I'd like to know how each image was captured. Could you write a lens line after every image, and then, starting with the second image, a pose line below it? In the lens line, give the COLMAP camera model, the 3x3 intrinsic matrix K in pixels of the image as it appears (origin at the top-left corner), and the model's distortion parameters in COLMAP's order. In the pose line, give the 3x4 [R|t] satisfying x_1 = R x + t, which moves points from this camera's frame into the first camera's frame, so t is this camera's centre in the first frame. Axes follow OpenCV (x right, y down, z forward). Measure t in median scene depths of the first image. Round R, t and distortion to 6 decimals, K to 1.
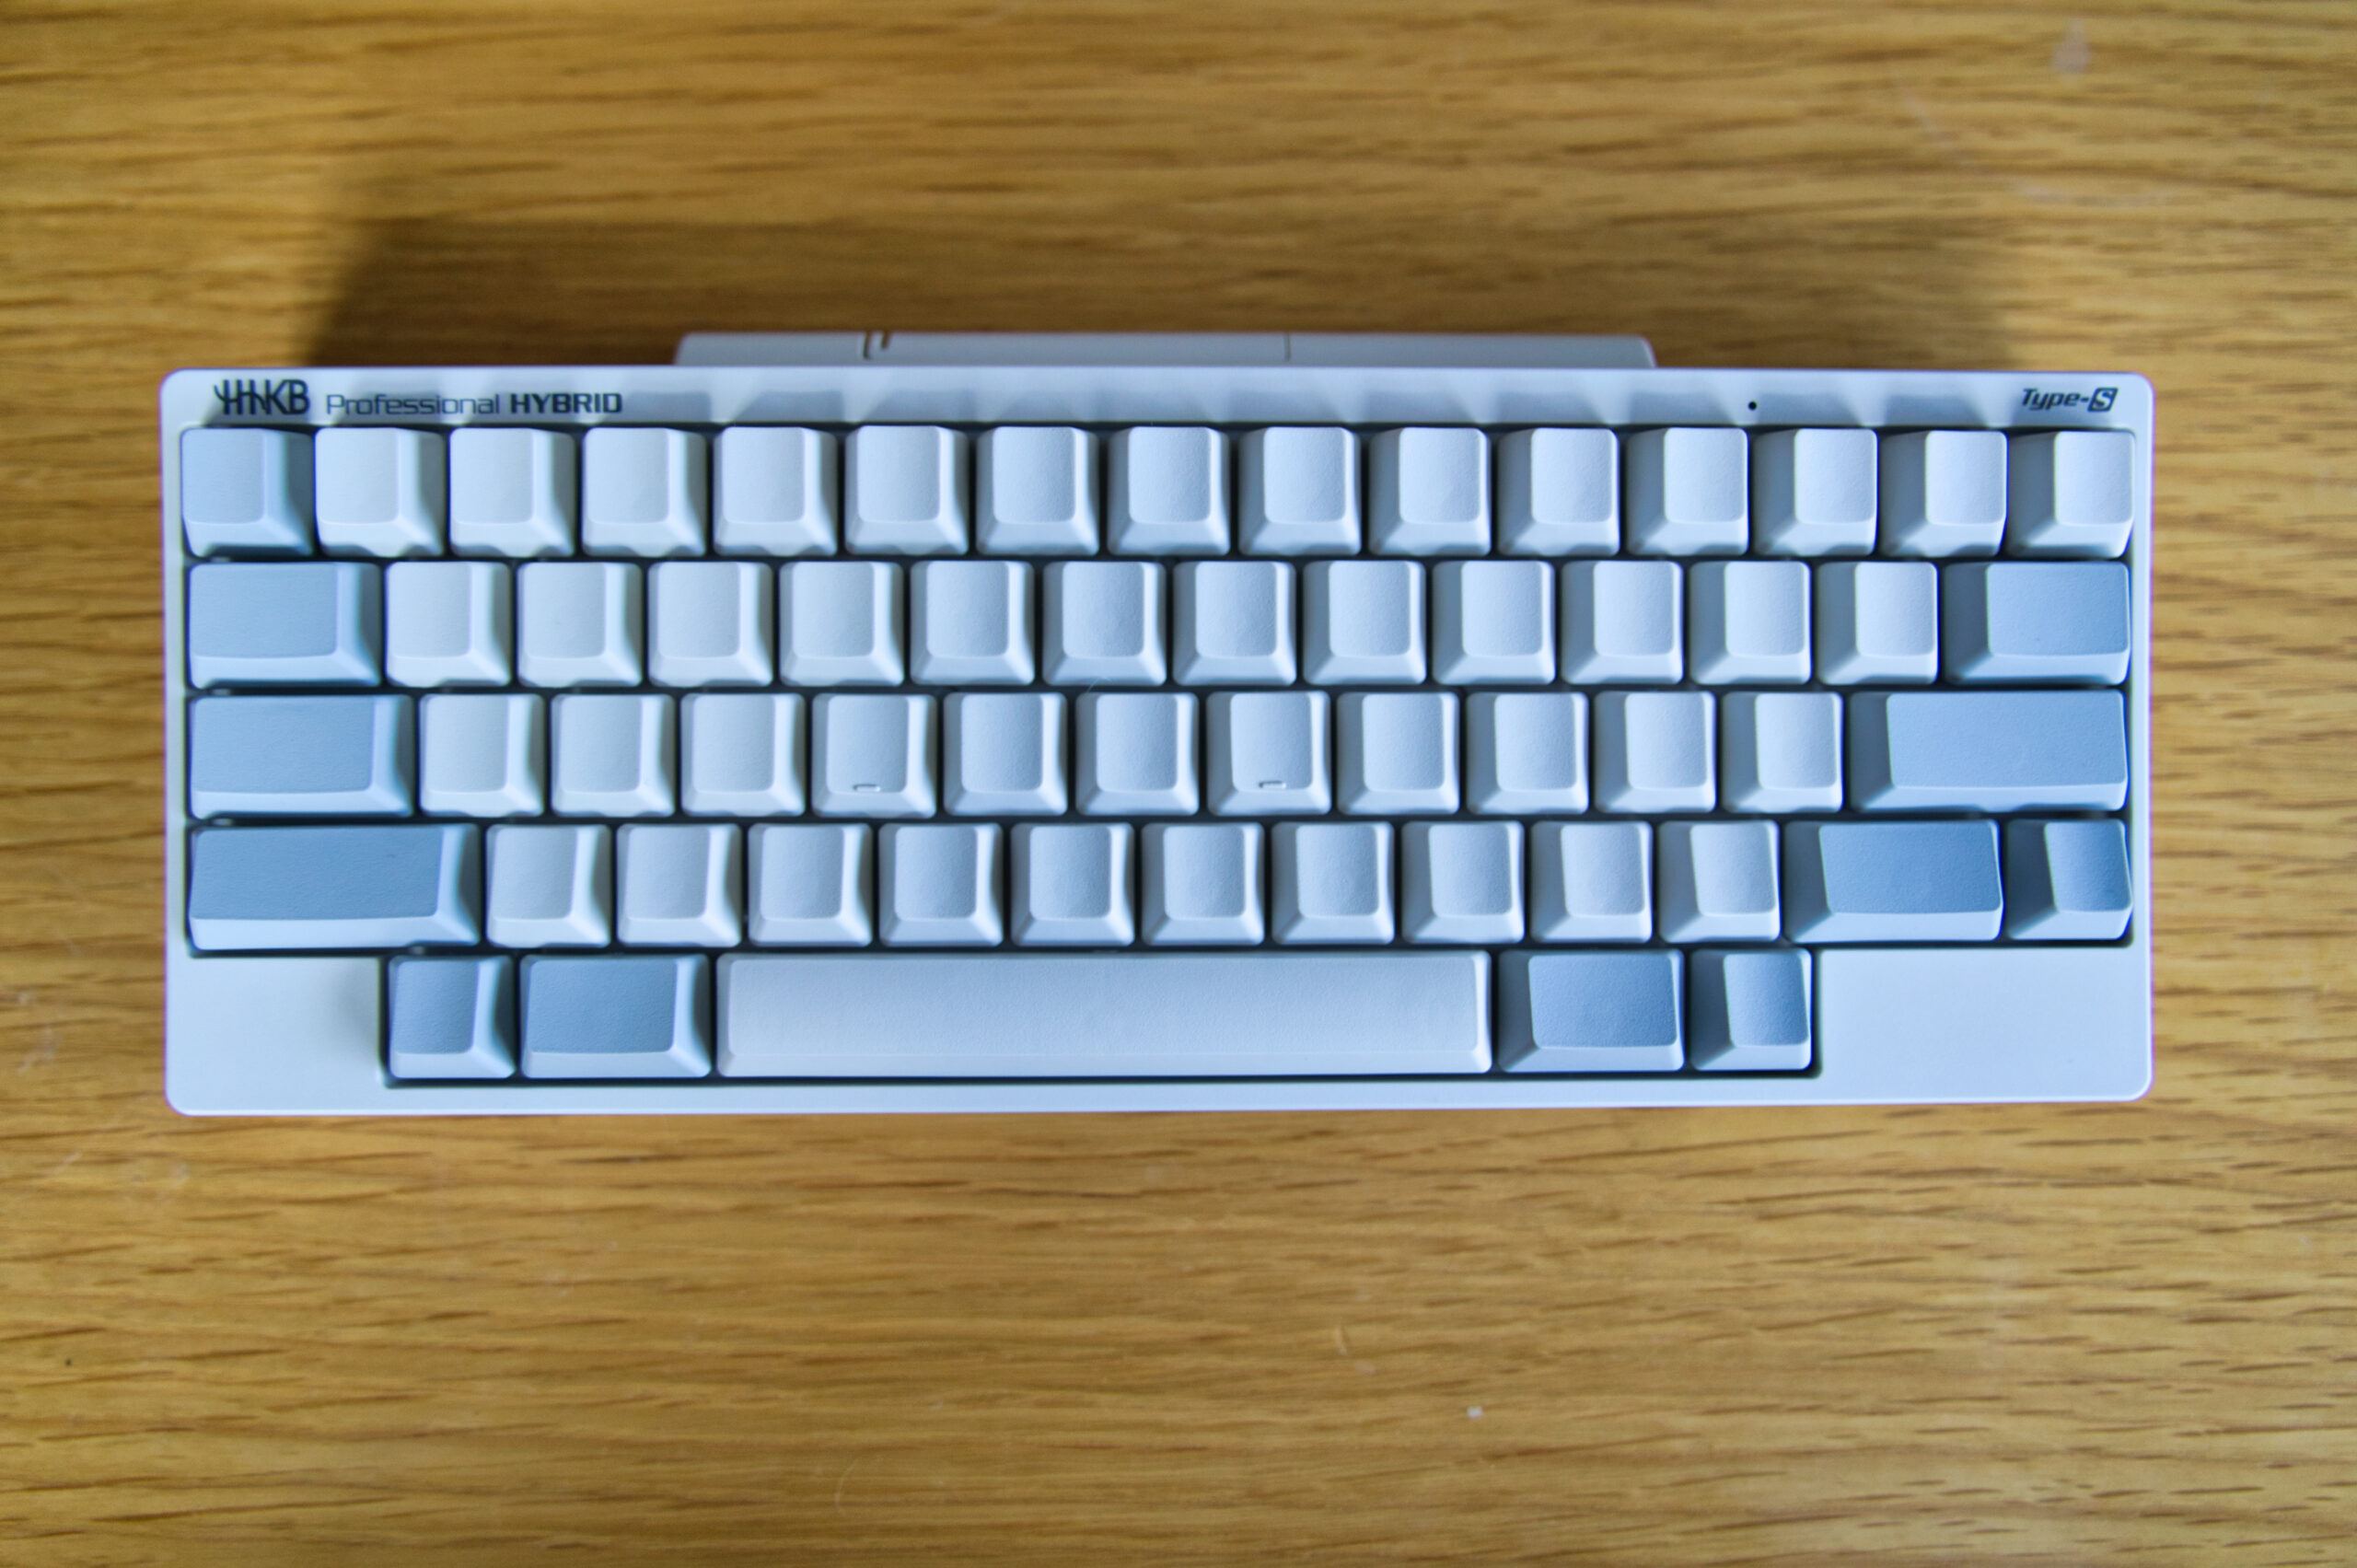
lens RADIAL K [[1964.9, 0, 1179.8], [0, 1964.9, 792.6], [0, 0, 1]] dist [-0.050116, 0.035340]
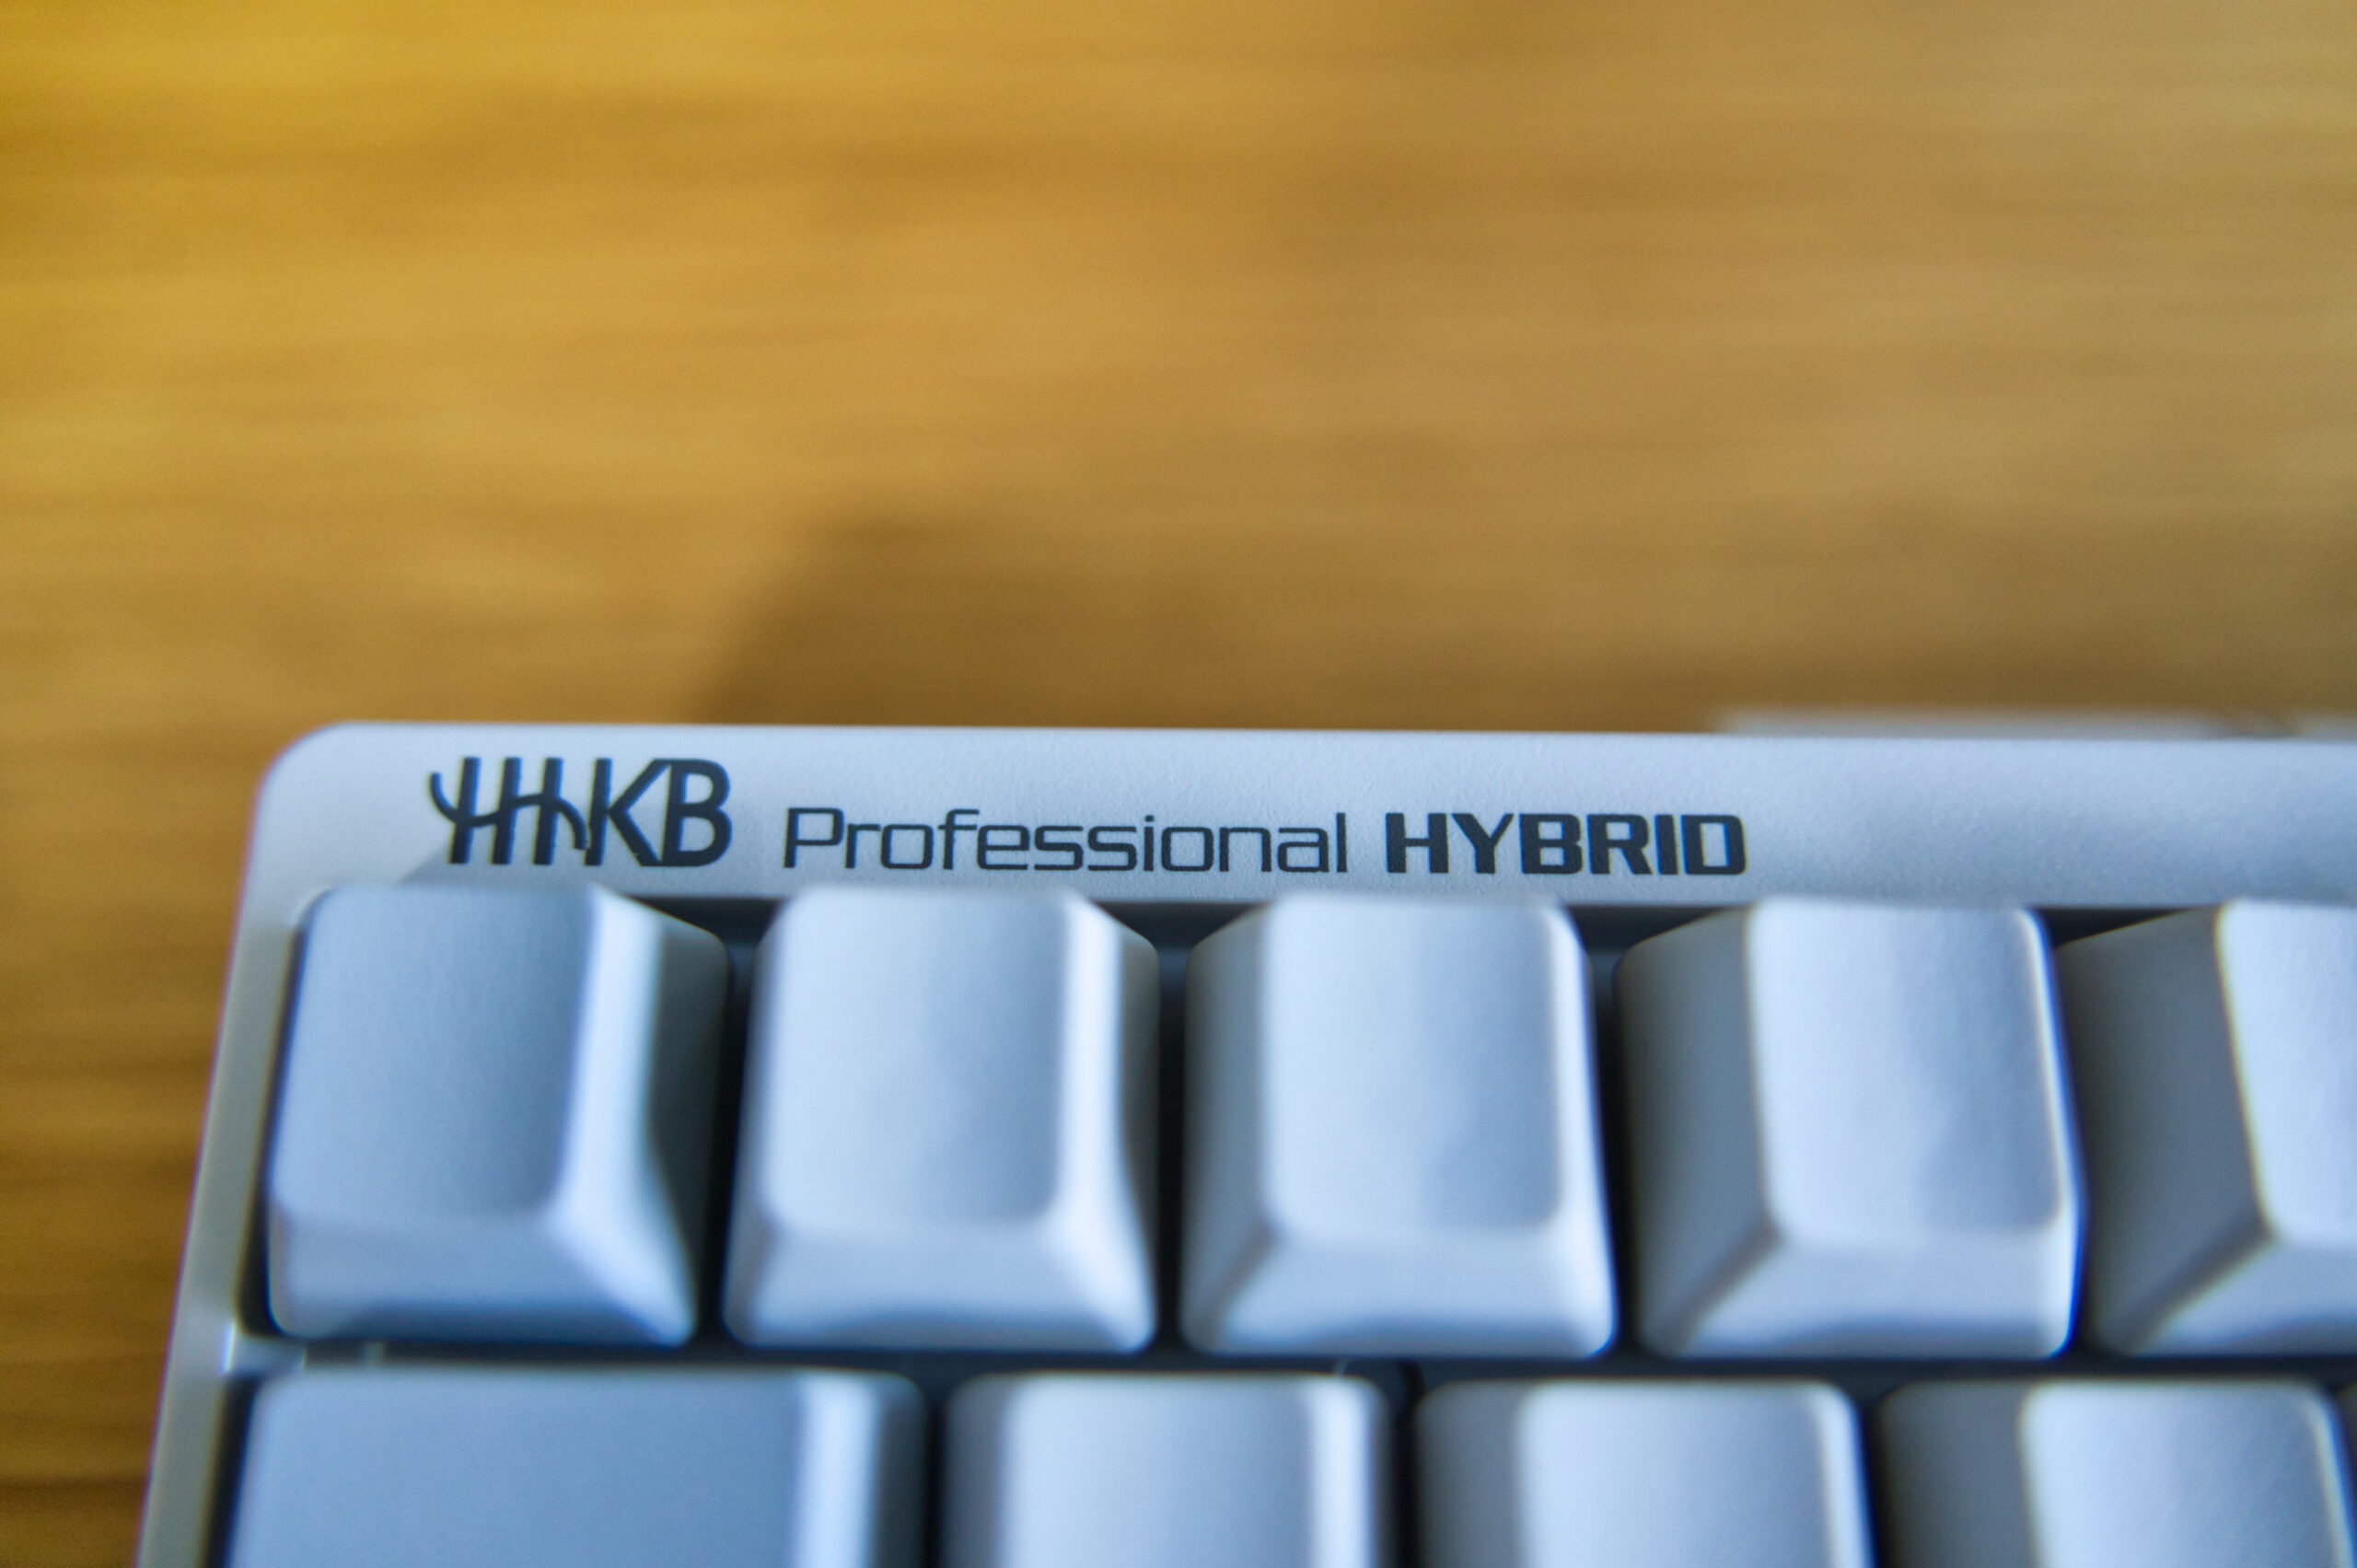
lens RADIAL K [[1964.9, 0, 1162.2], [0, 1964.9, 770.7], [0, 0, 1]] dist [-0.050116, 0.035340]
pose [[0.999822, 0.005778, -0.017957, -0.334719], [-0.011497, 0.941347, -0.337243, -0.094380], [0.014955, 0.337390, 0.941246, 0.631936]]
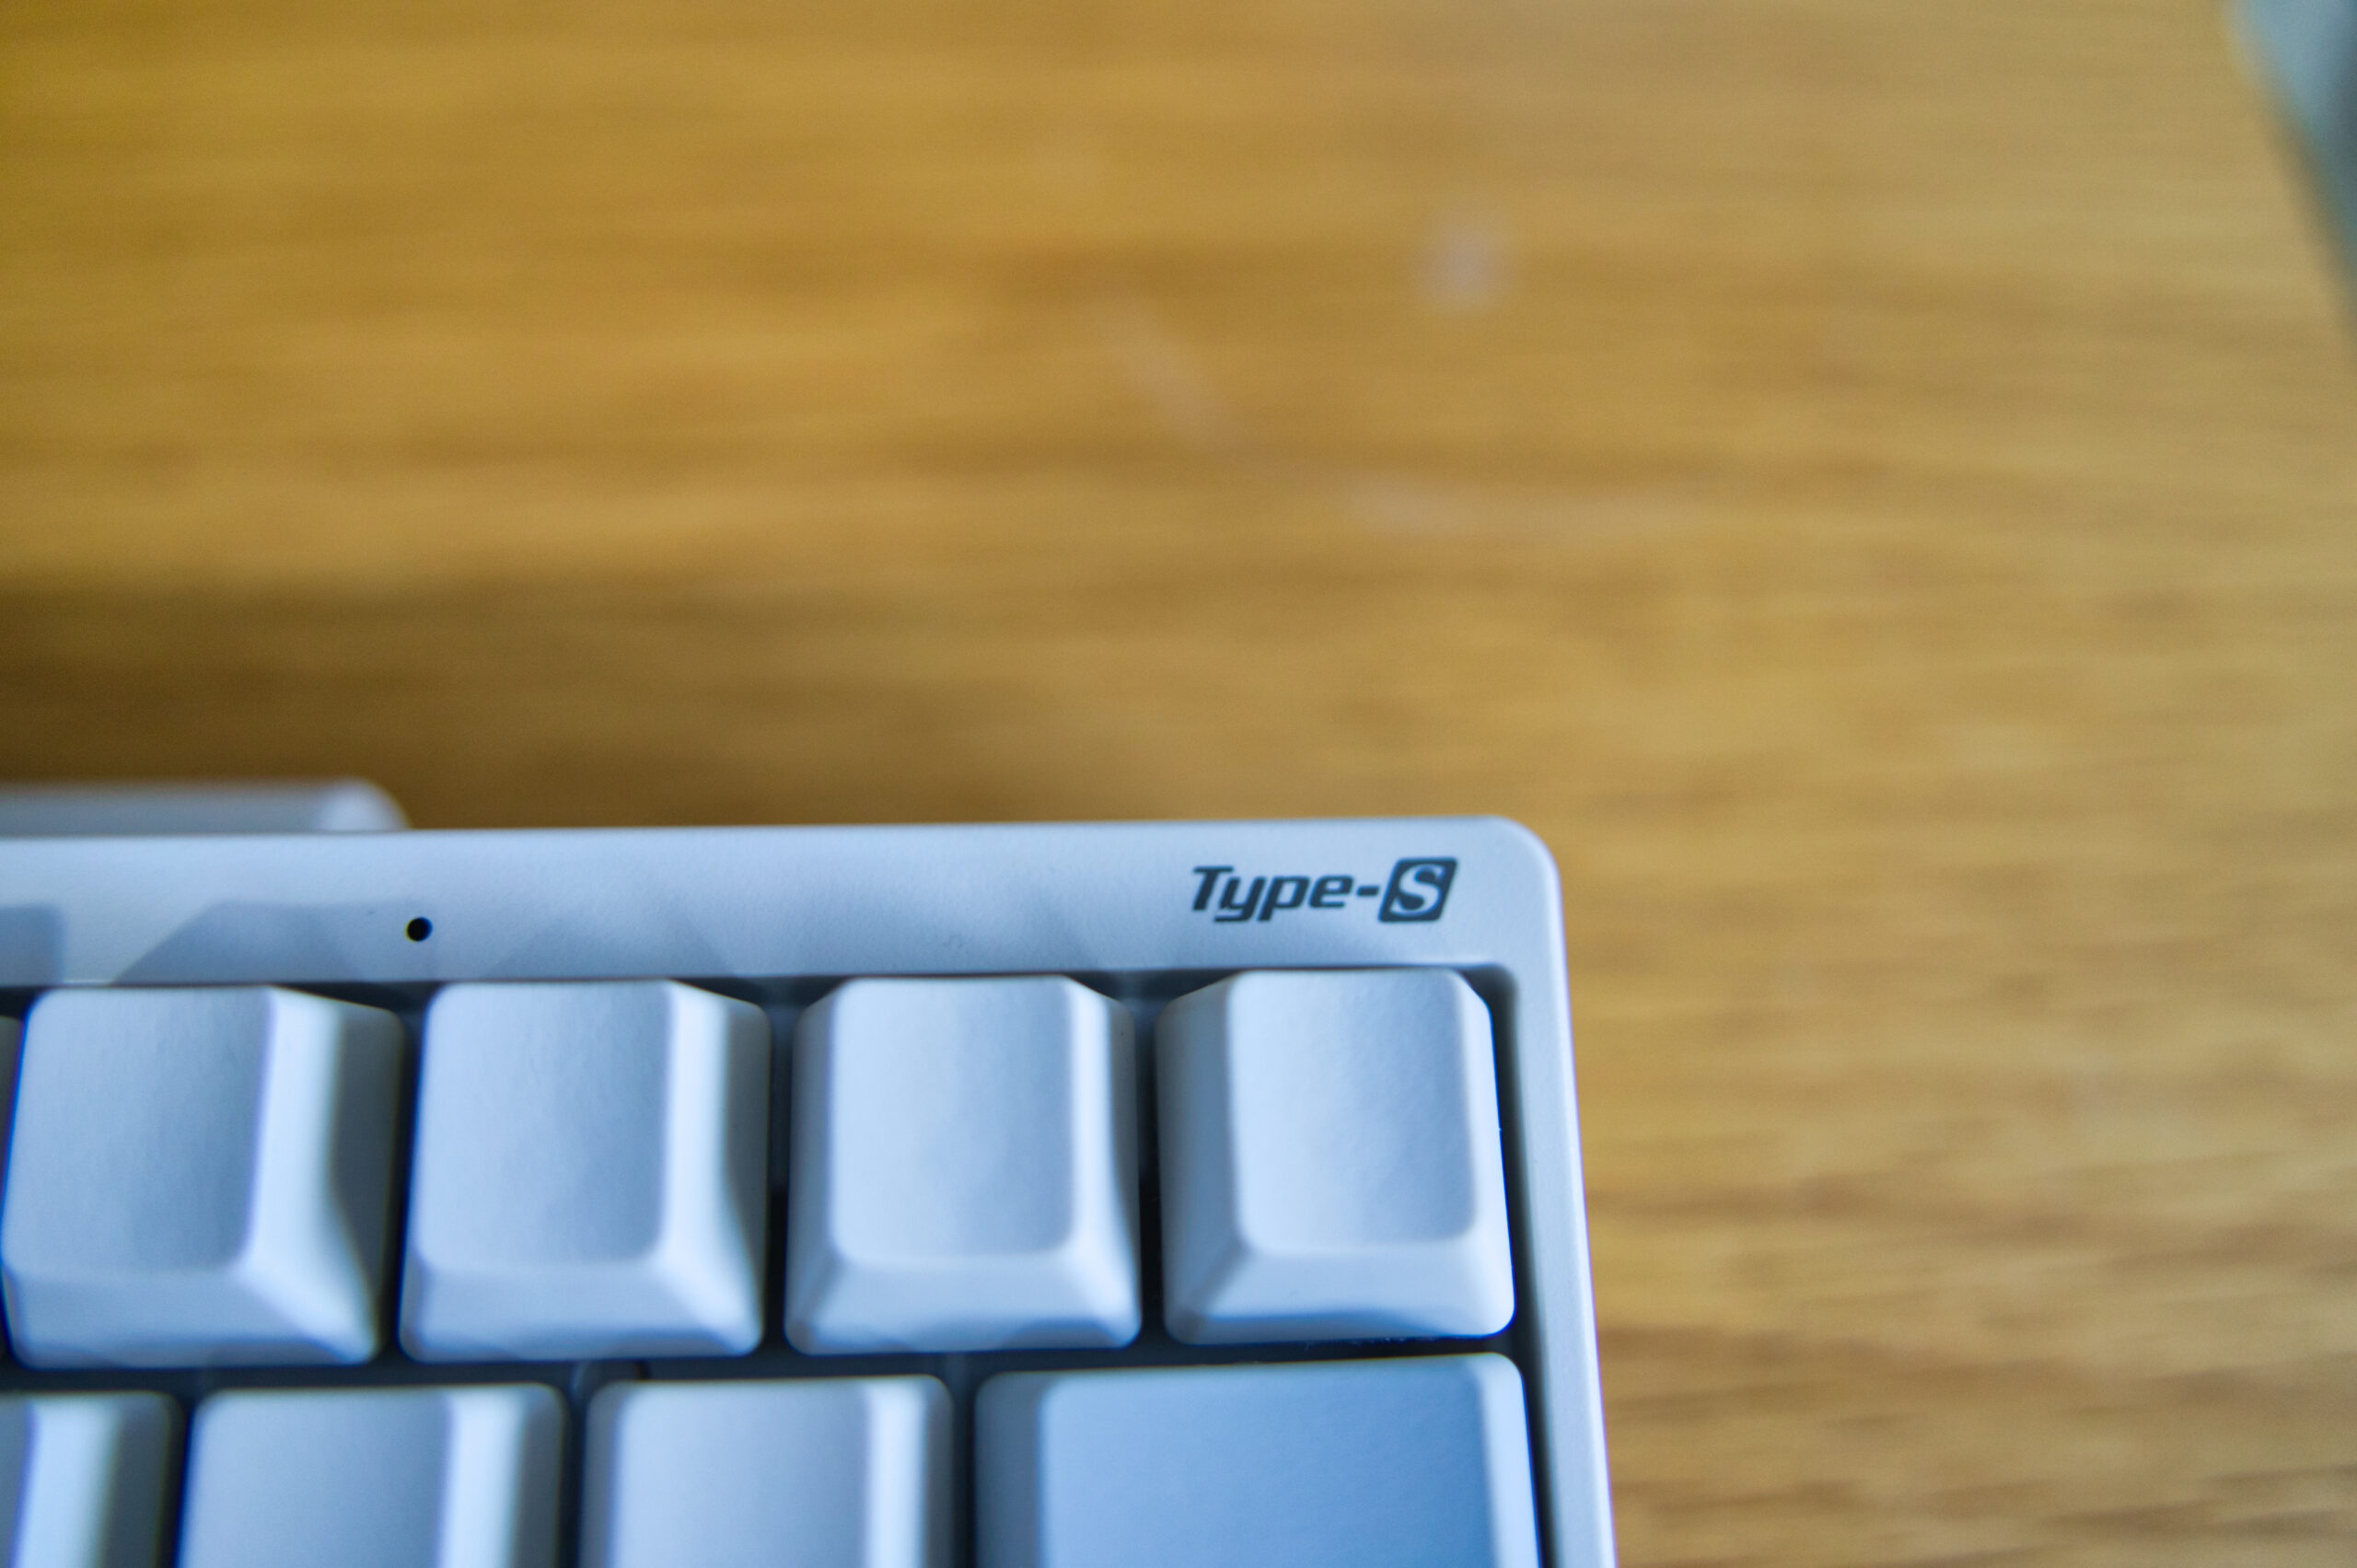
lens RADIAL K [[1964.9, 0, 1185.1], [0, 1964.9, 779.1], [0, 0, 1]] dist [-0.050116, 0.035340]
pose [[0.999414, -0.017794, 0.029226, 0.386070], [0.026420, 0.944080, -0.328655, -0.092599], [-0.021743, 0.329235, 0.943998, 0.590027]]
